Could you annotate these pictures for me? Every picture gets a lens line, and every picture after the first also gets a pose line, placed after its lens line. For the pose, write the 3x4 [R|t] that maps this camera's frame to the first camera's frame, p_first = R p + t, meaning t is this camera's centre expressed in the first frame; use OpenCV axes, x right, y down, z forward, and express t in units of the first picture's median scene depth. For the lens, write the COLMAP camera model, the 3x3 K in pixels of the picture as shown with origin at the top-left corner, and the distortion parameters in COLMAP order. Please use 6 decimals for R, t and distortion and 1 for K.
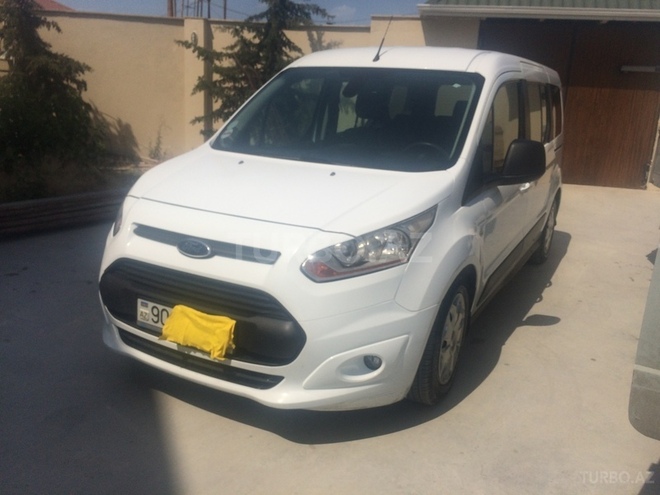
lens RADIAL K [[575.0, 0, 330.0], [0, 575.0, 247.5], [0, 0, 1]] dist [0.106808, -0.179637]
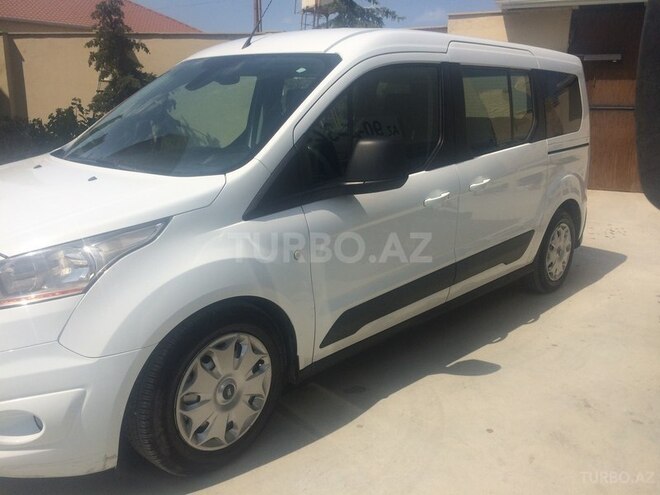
lens RADIAL K [[575.0, 0, 330.0], [0, 575.0, 247.5], [0, 0, 1]] dist [0.106808, -0.179637]
pose [[0.968191, 0.023198, -0.249134, 0.133729], [-0.028897, 0.999397, -0.019244, -0.005799], [0.248537, 0.025831, 0.968278, 0.070553]]
